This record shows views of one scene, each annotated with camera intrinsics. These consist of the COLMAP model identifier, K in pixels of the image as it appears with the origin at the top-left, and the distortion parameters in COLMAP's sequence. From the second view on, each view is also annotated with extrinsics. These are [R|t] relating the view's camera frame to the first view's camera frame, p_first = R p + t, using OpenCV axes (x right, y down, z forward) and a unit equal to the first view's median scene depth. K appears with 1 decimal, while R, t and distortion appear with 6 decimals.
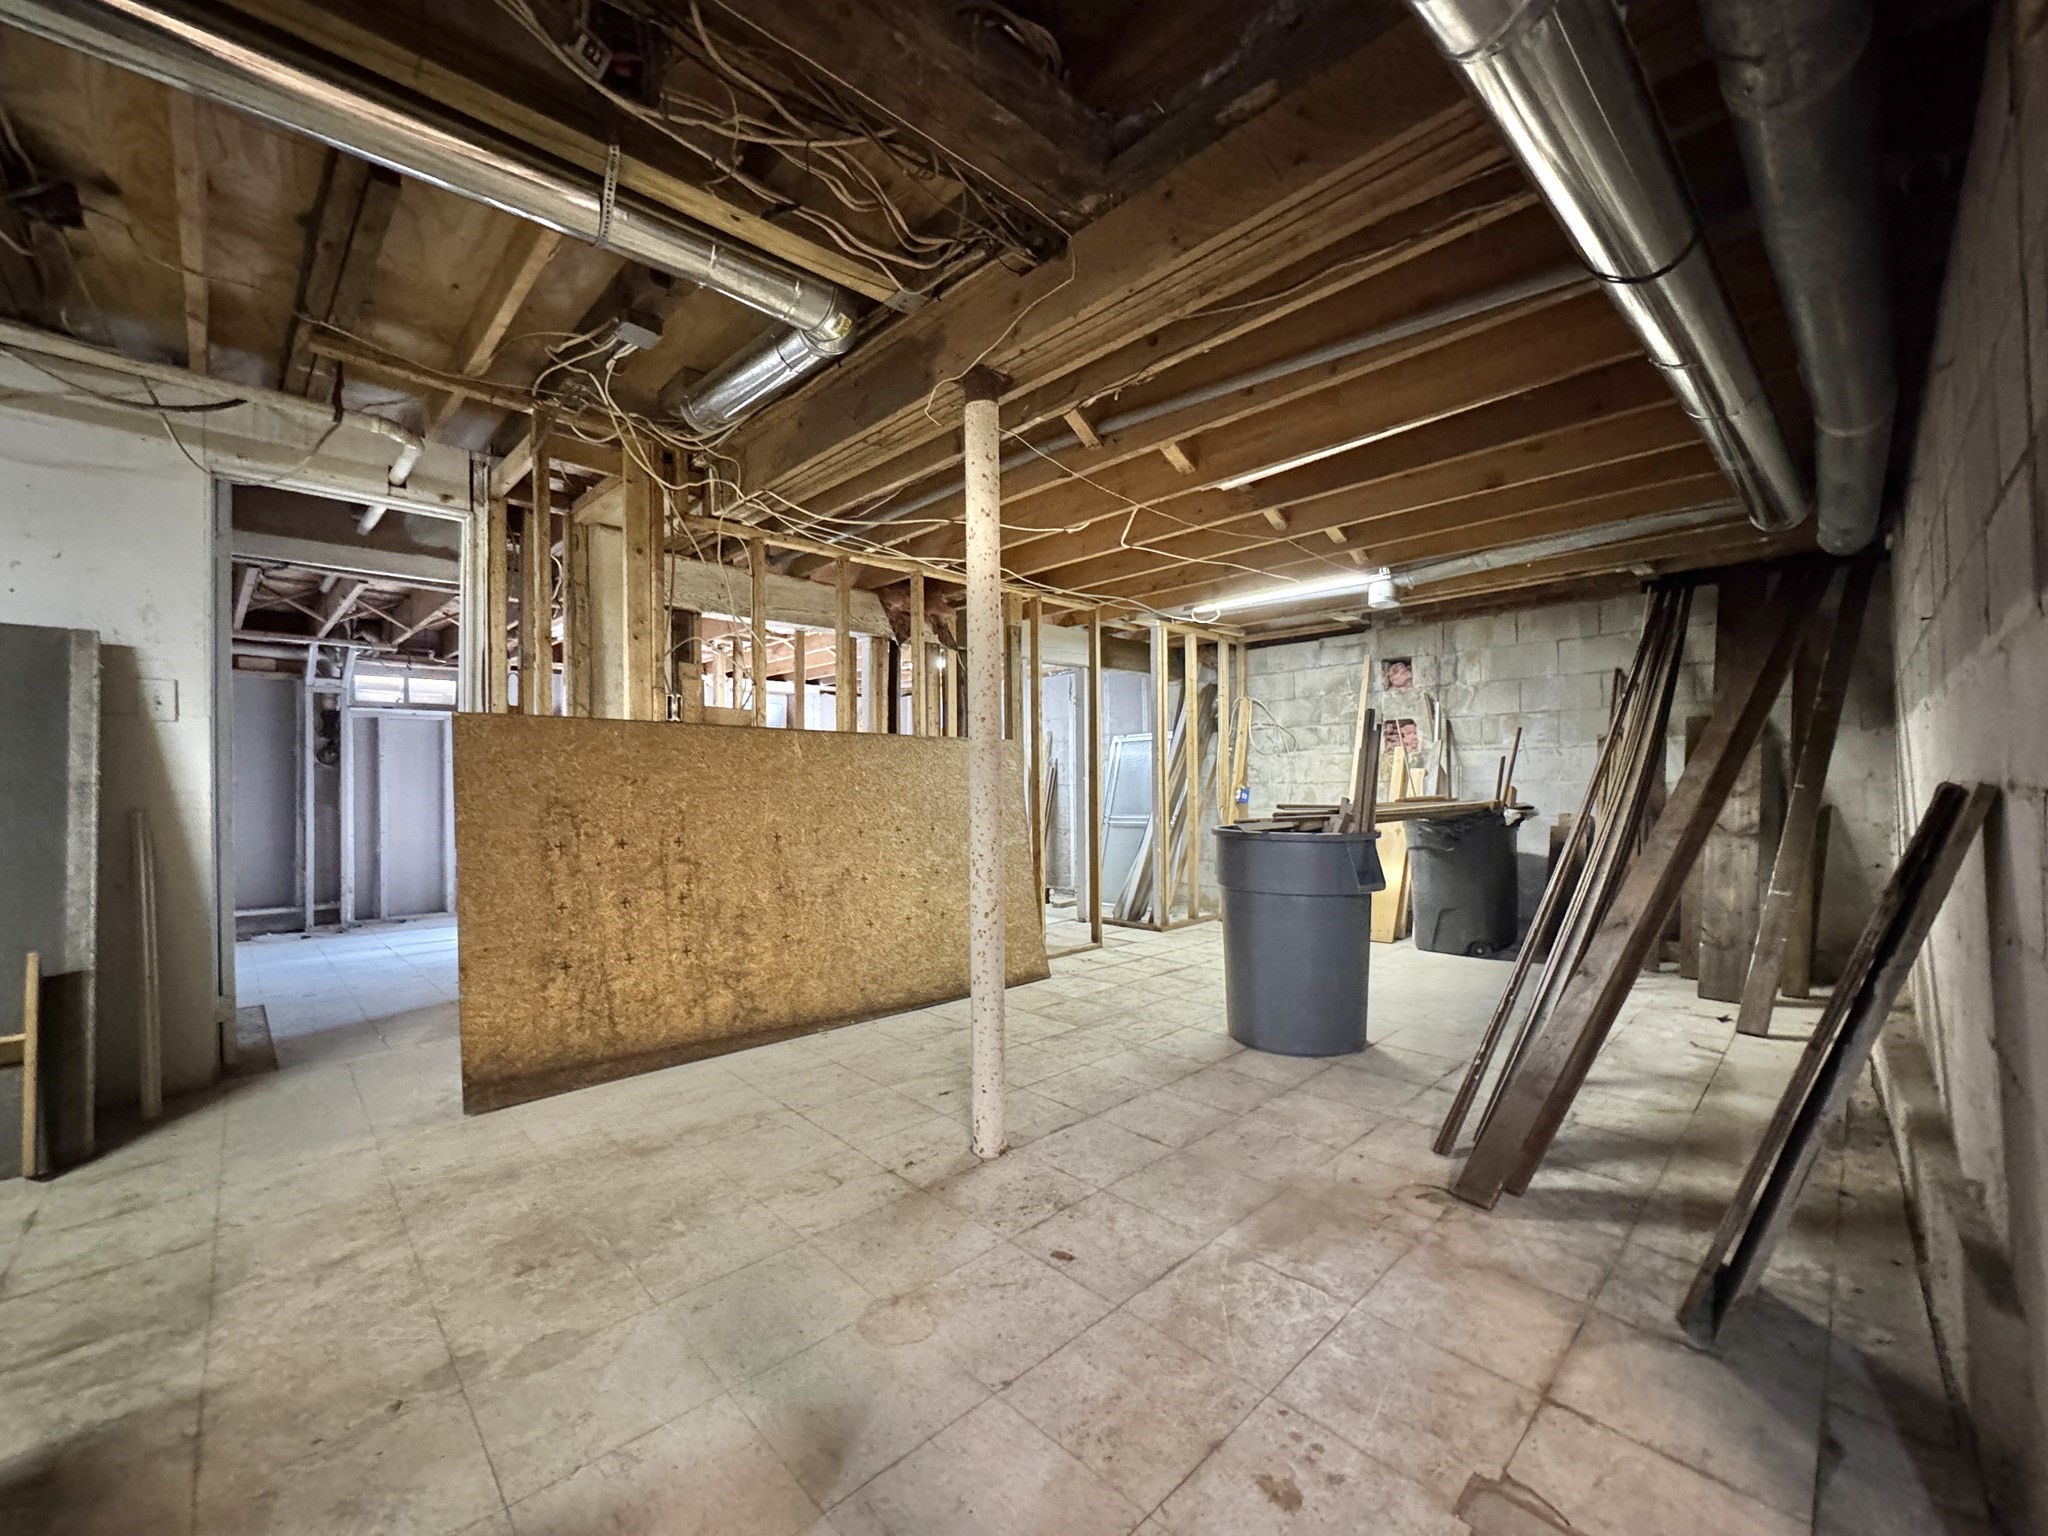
lens RADIAL K [[815.2, 0, 1028.3], [0, 815.2, 775.9], [0, 0, 1]] dist [-0.002265, 0.000372]
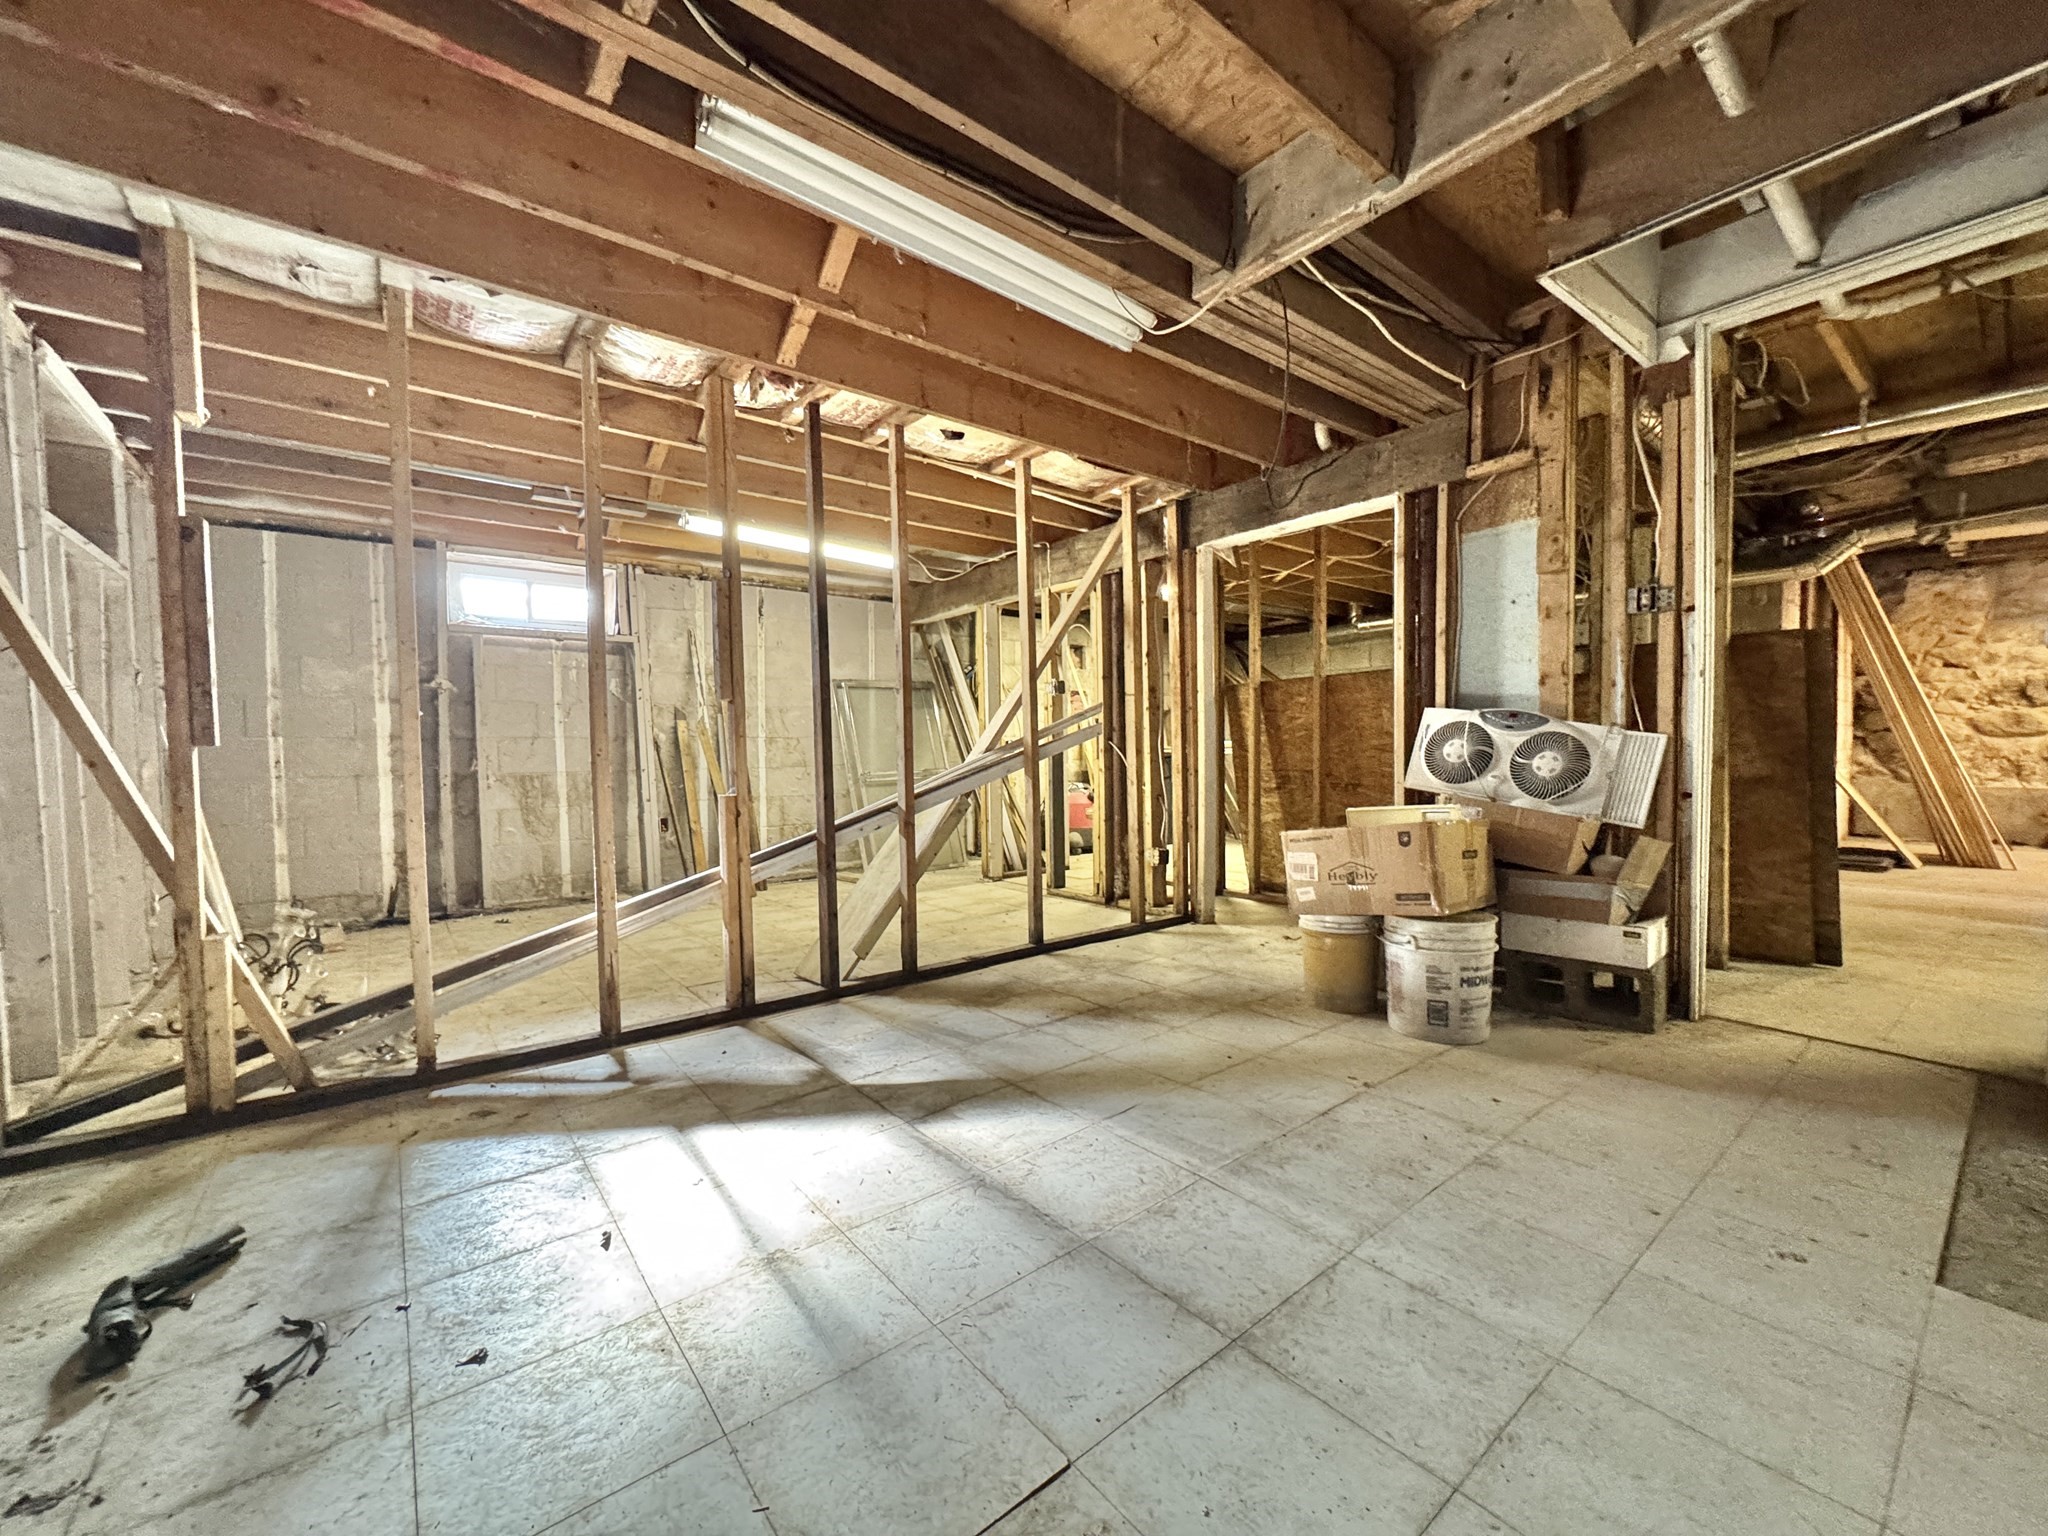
lens RADIAL K [[815.2, 0, 1028.3], [0, 815.2, 775.9], [0, 0, 1]] dist [-0.002265, 0.000372]
pose [[0.116193, -0.020663, 0.993012, -1.481275], [0.004038, 0.999785, 0.020331, 0.072807], [-0.993218, 0.001647, 0.116252, 1.497743]]
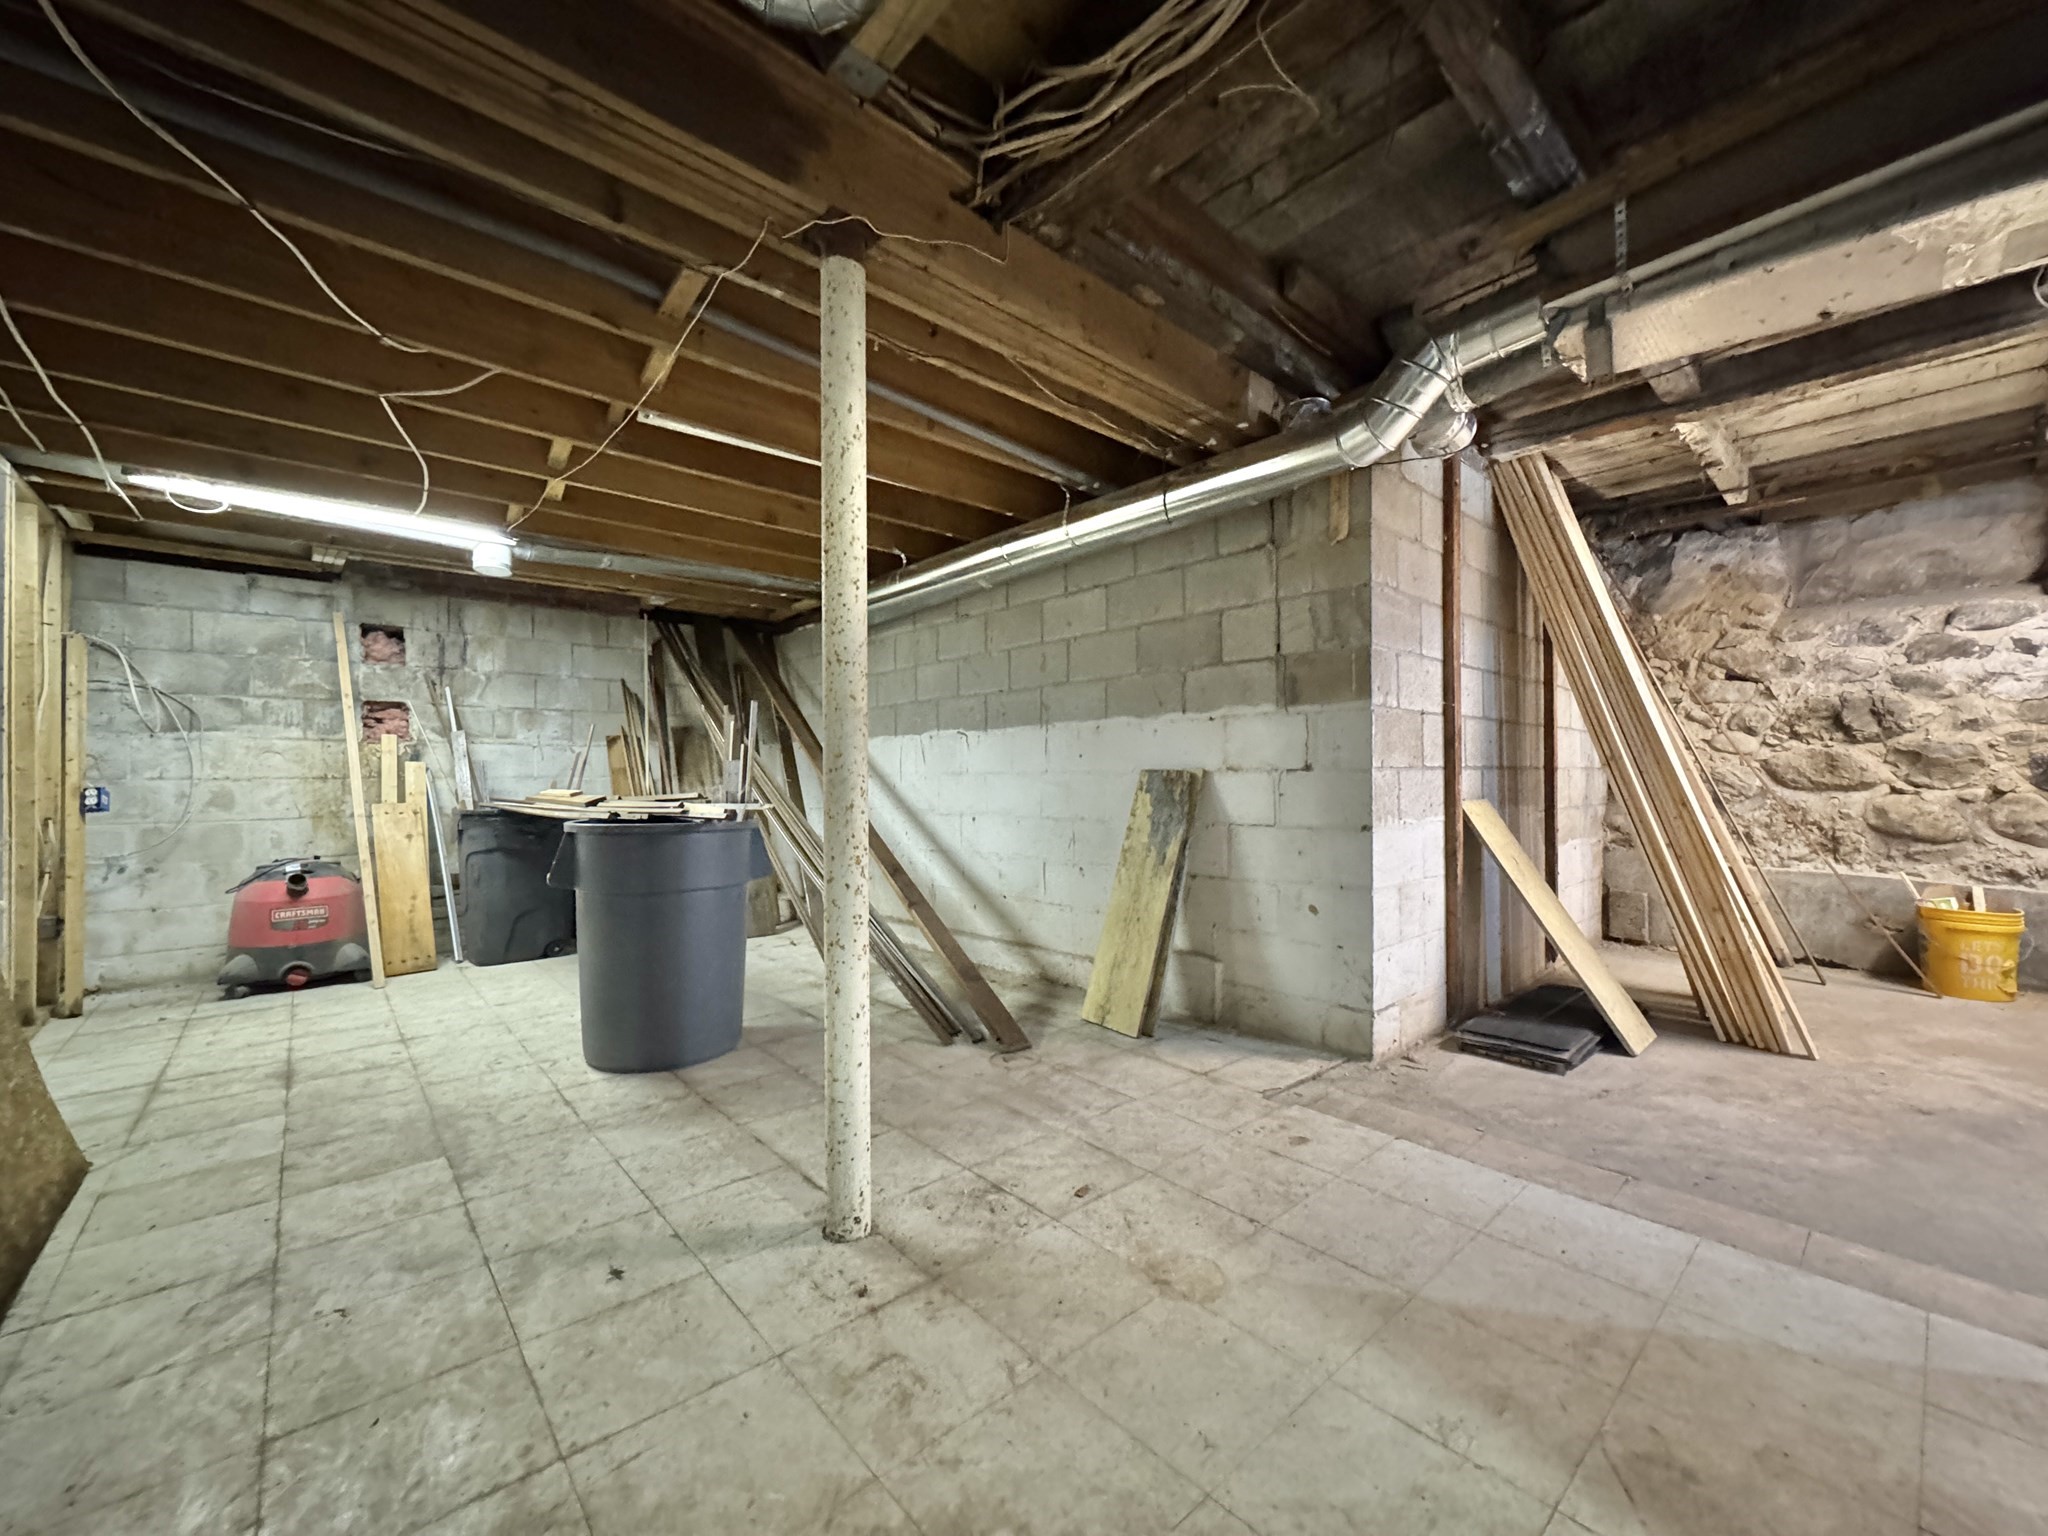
lens RADIAL K [[815.2, 0, 1028.3], [0, 815.2, 775.9], [0, 0, 1]] dist [-0.002265, 0.000372]
pose [[0.041516, 0.012949, 0.999054, -0.537015], [-0.001946, 0.999915, -0.012879, 0.024085], [-0.999136, -0.001409, 0.041538, 0.522476]]
